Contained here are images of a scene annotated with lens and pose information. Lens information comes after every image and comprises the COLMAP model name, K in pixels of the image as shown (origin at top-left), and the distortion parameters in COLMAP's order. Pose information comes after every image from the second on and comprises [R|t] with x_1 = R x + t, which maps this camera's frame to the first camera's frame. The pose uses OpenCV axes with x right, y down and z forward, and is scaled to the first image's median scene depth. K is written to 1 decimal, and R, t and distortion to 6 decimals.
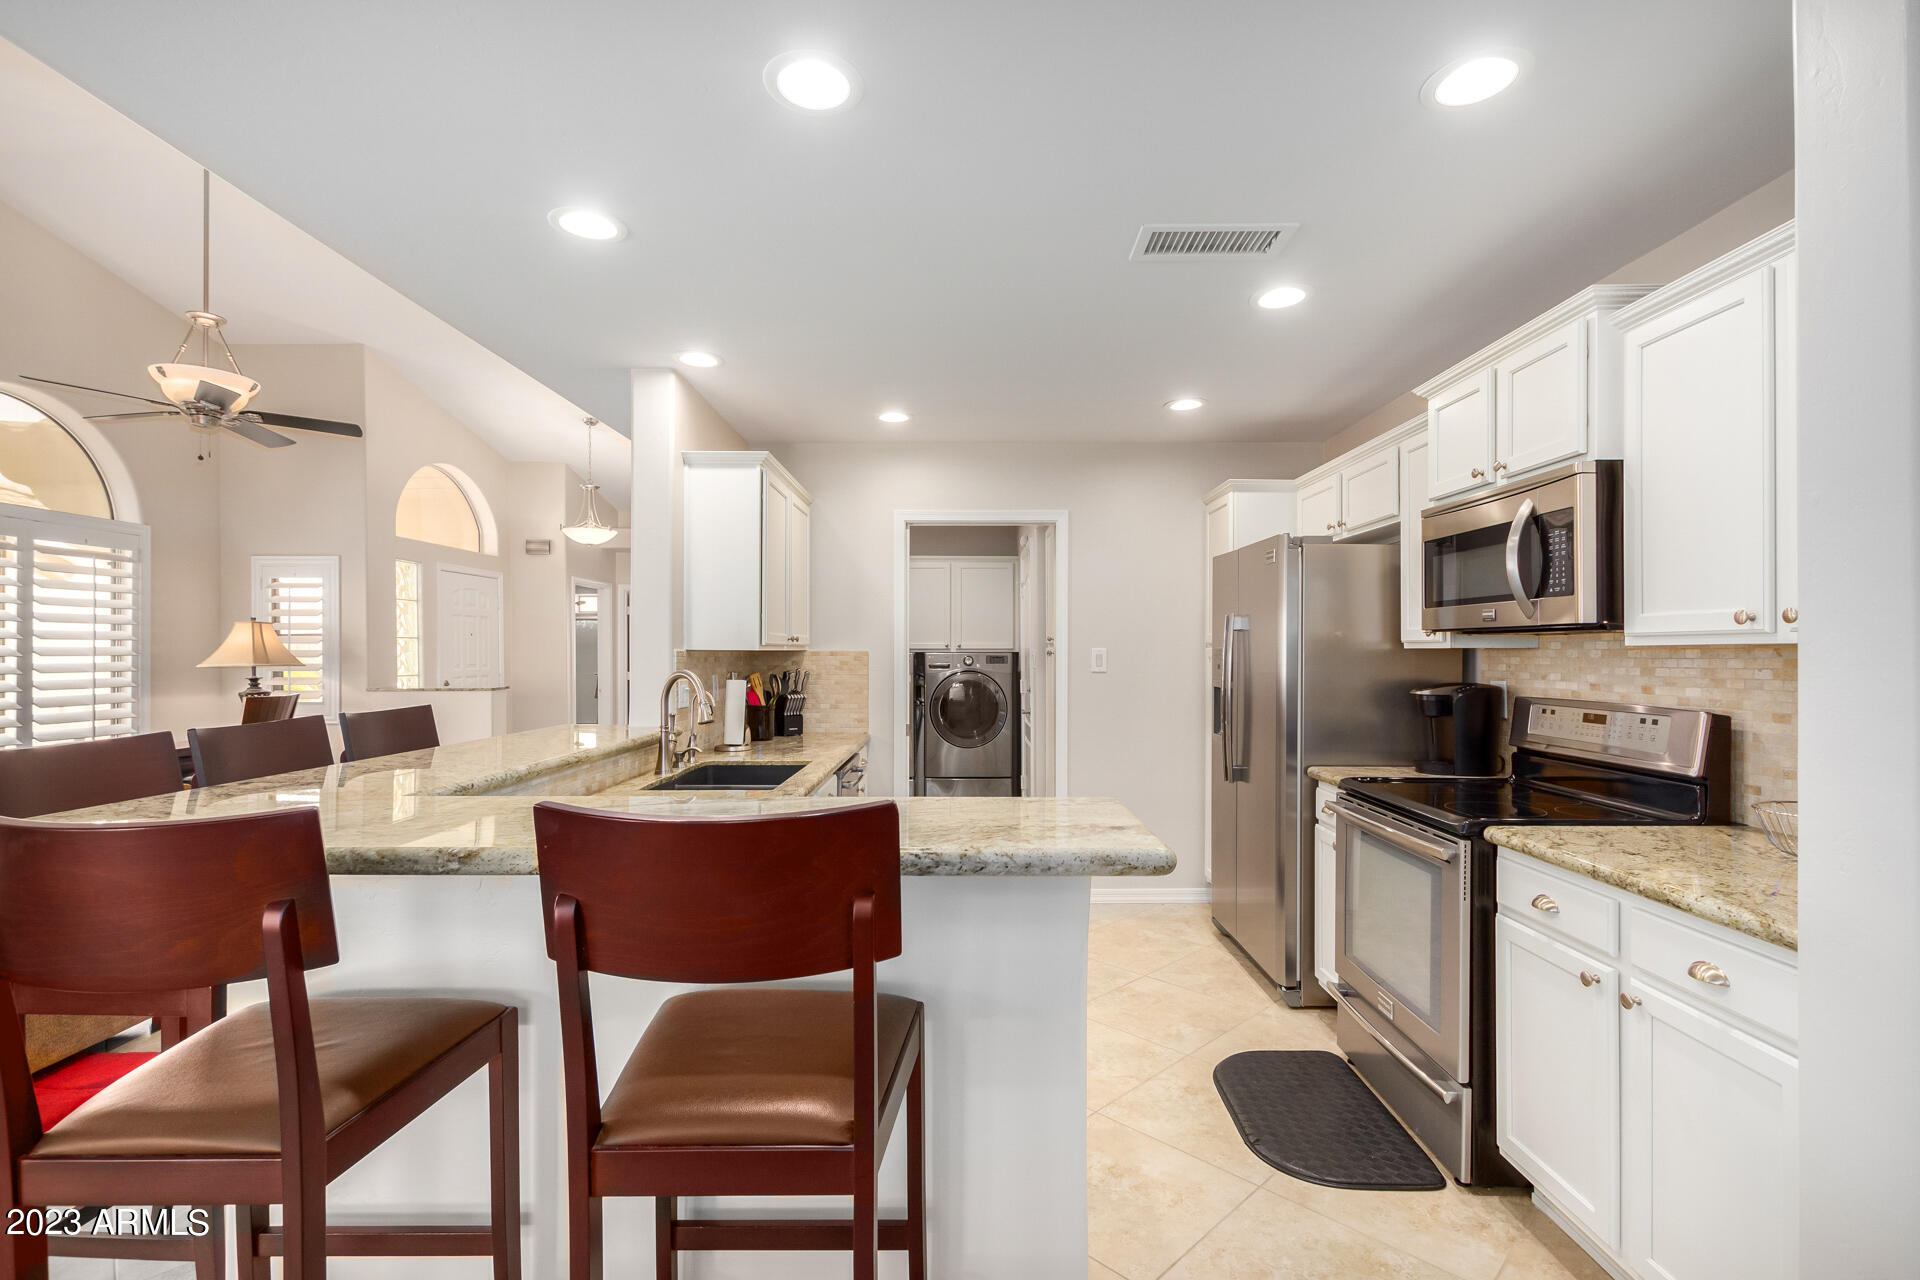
lens RADIAL K [[879.8, 0, 973.3], [0, 879.8, 645.7], [0, 0, 1]] dist [0.023581, -0.000559]
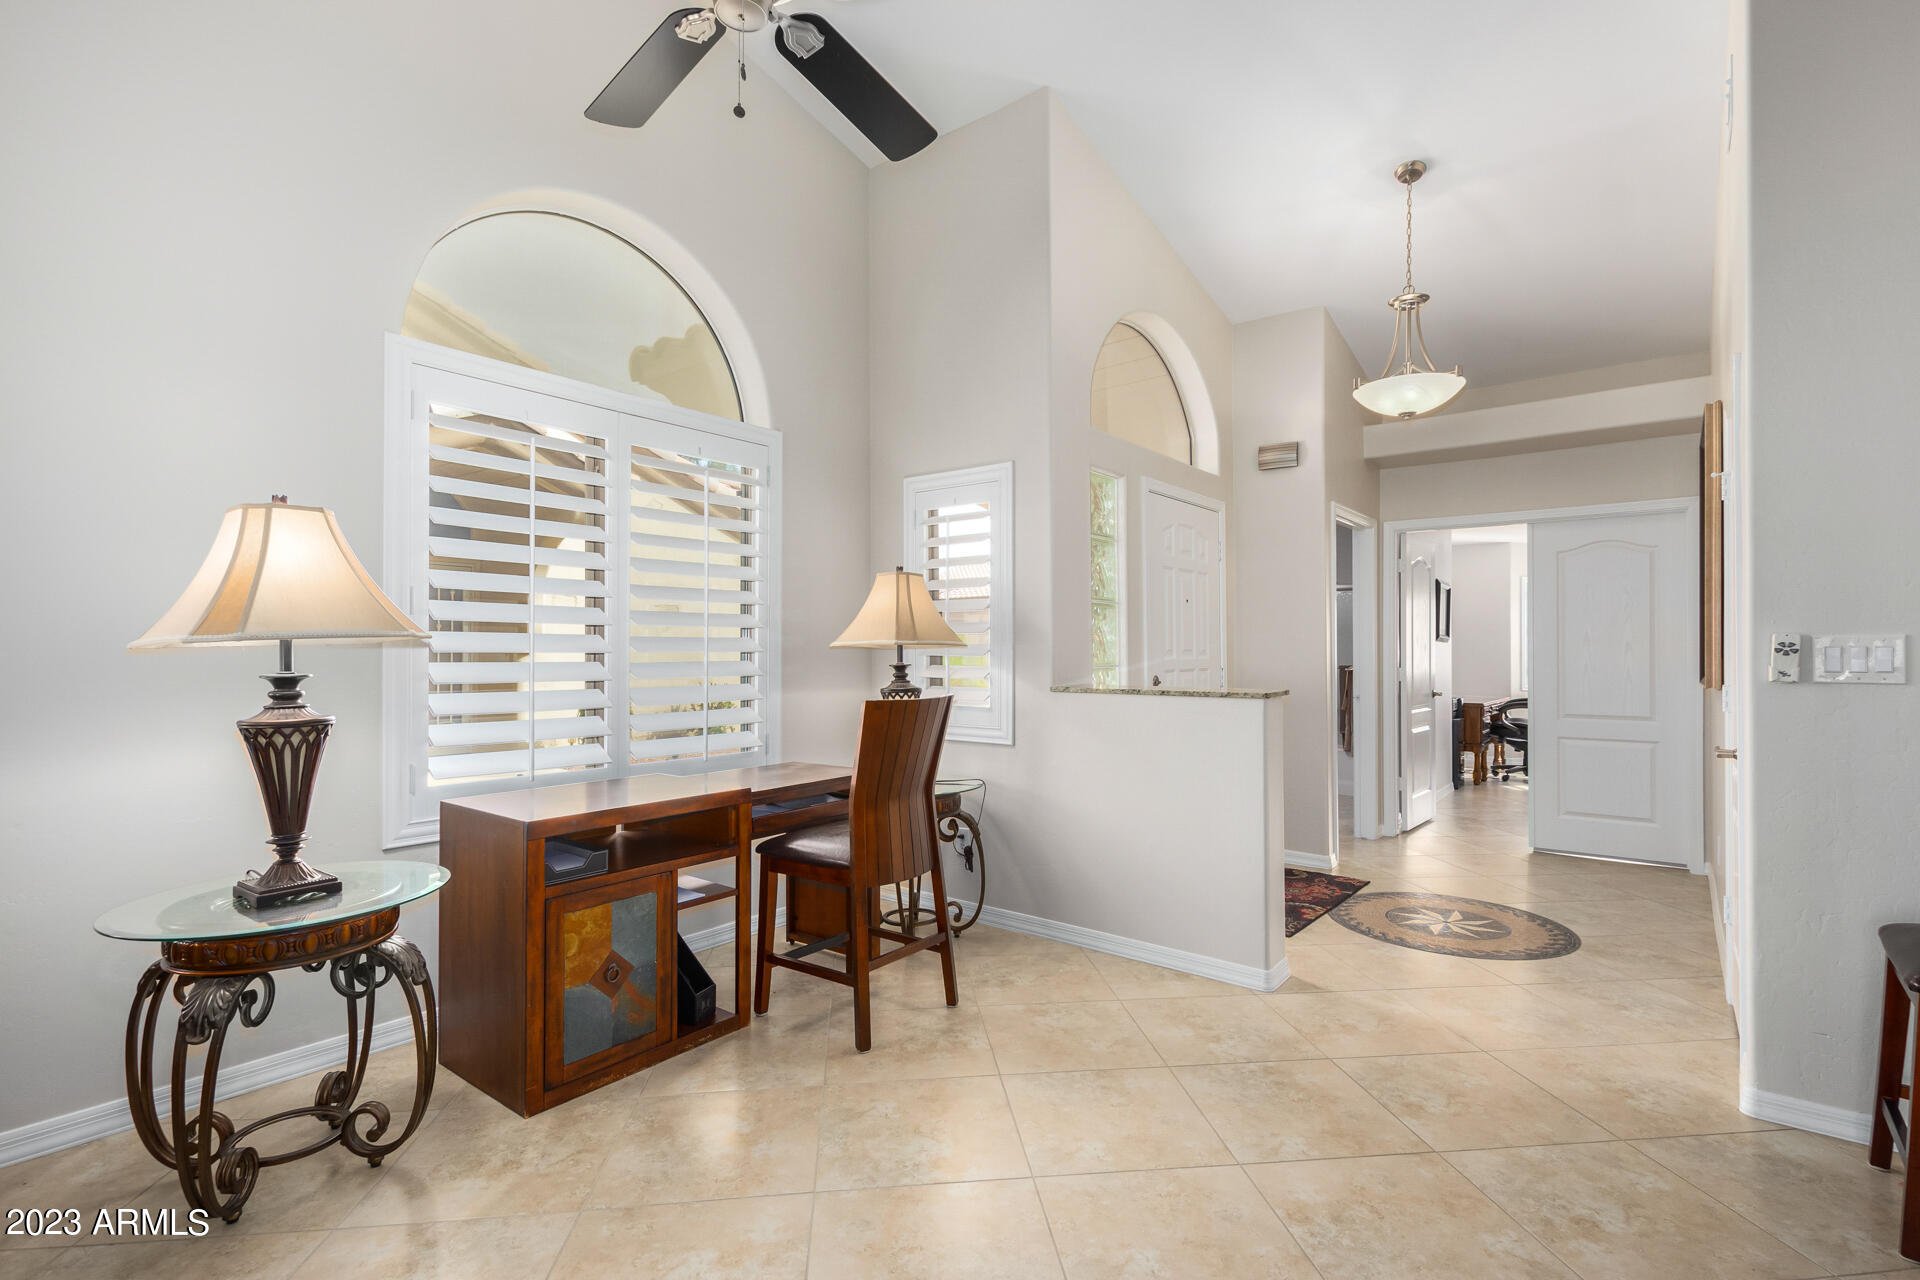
lens RADIAL K [[879.8, 0, 973.3], [0, 879.8, 645.7], [0, 0, 1]] dist [0.023581, -0.000559]
pose [[0.786539, -0.001384, -0.617539, -0.401202], [0.001642, 0.999999, -0.000150, 0.023418], [0.617539, -0.000896, 0.786540, 0.565427]]
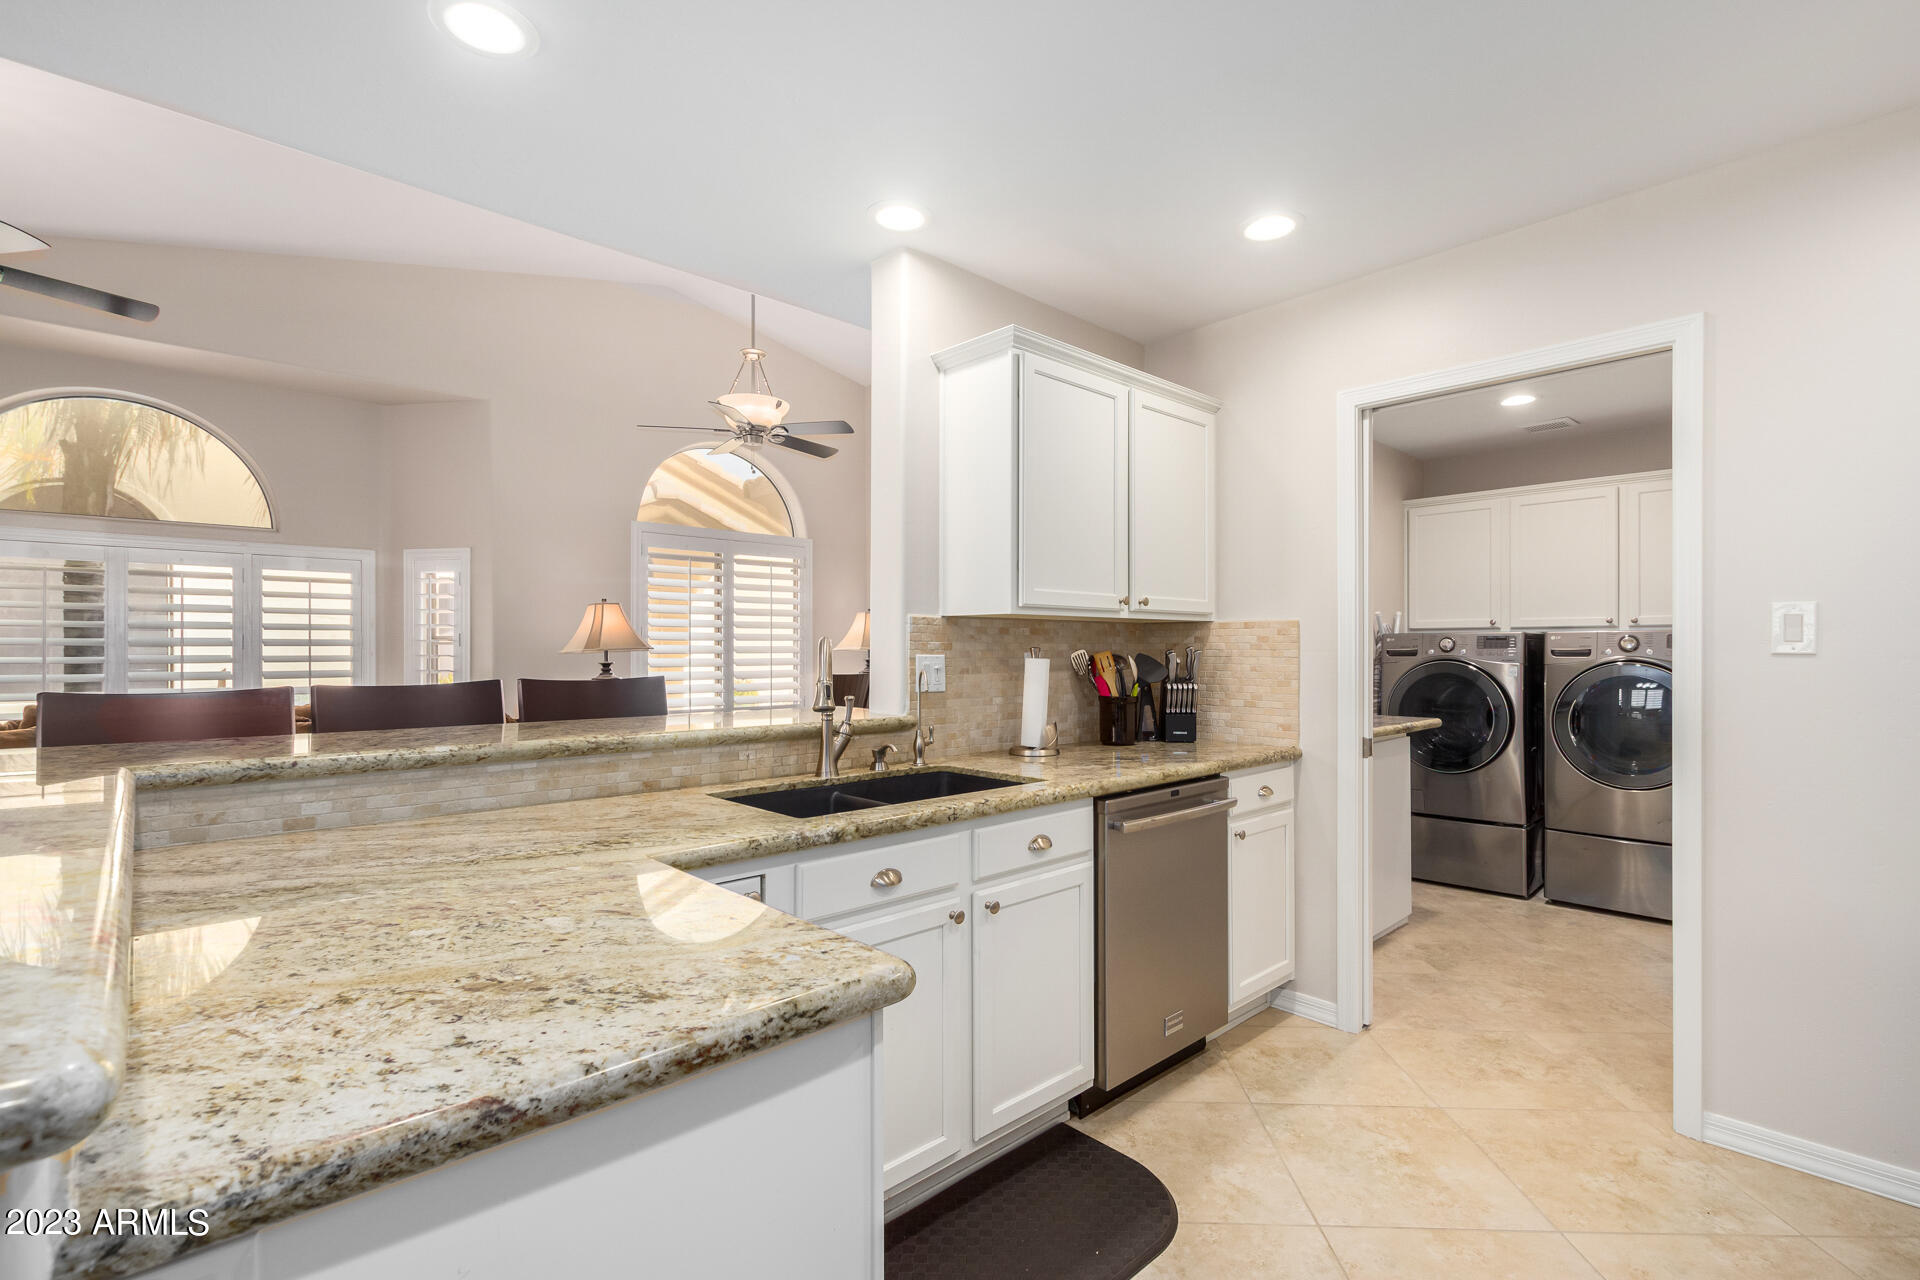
lens RADIAL K [[879.8, 0, 973.3], [0, 879.8, 645.7], [0, 0, 1]] dist [0.023581, -0.000559]
pose [[0.691096, -0.003597, -0.722754, 0.144581], [0.006532, 0.999978, 0.001270, 0.017520], [0.722734, -0.005599, 0.691104, 0.299345]]
